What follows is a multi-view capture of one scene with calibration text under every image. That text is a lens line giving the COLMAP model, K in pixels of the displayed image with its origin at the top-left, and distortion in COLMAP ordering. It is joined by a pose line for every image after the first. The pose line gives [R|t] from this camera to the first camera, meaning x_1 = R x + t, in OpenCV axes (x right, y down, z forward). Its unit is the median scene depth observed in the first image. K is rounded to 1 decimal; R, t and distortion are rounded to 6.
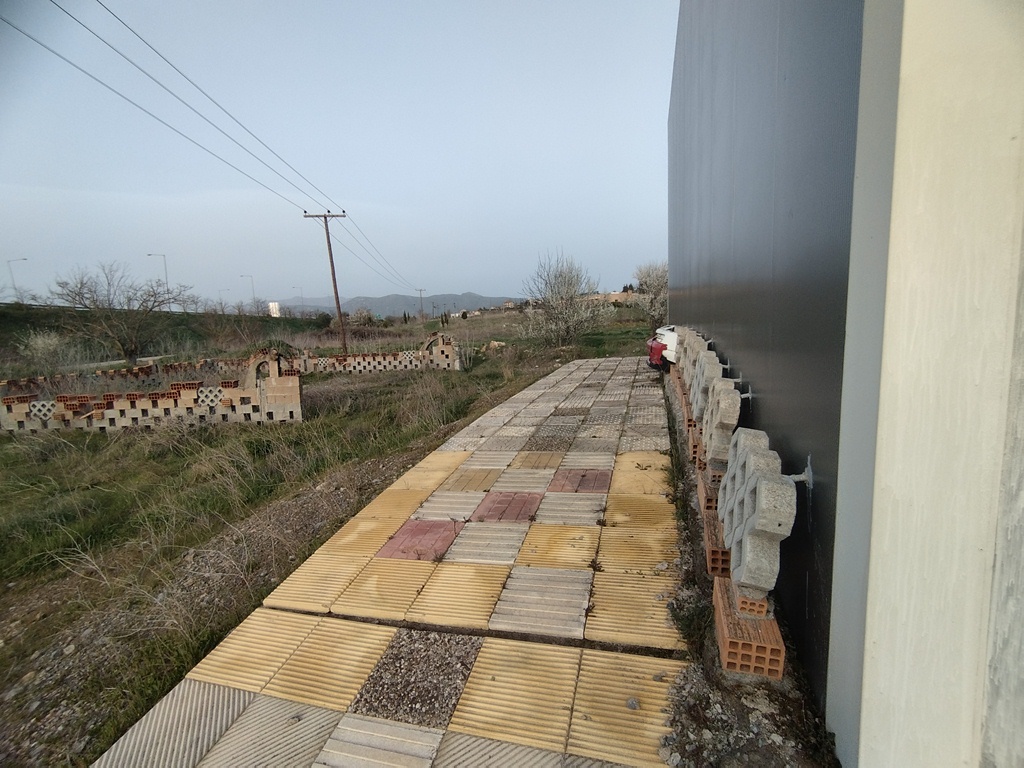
lens RADIAL K [[466.3, 0, 512.2], [0, 466.3, 400.3], [0, 0, 1]] dist [-0.022098, 0.009847]
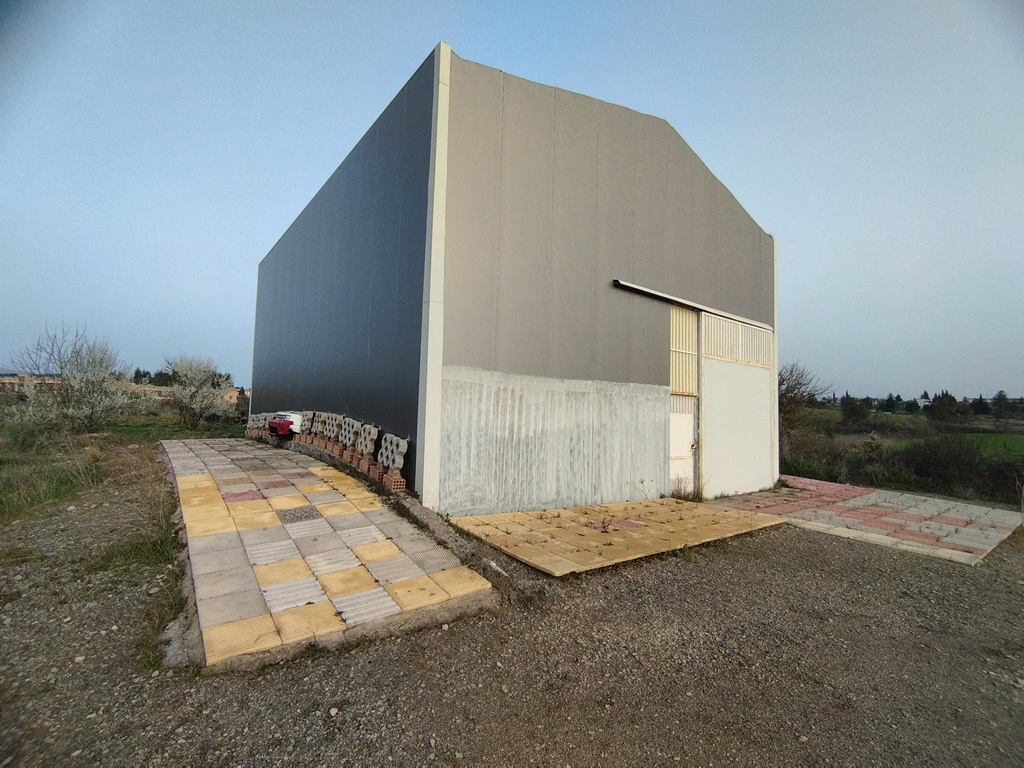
lens RADIAL K [[466.3, 0, 512.2], [0, 466.3, 400.3], [0, 0, 1]] dist [-0.022098, 0.009847]
pose [[0.572706, 0.102927, 0.813274, -0.447980], [0.079174, 0.980504, -0.179845, 0.128203], [-0.815929, 0.167389, 0.553391, -0.422534]]
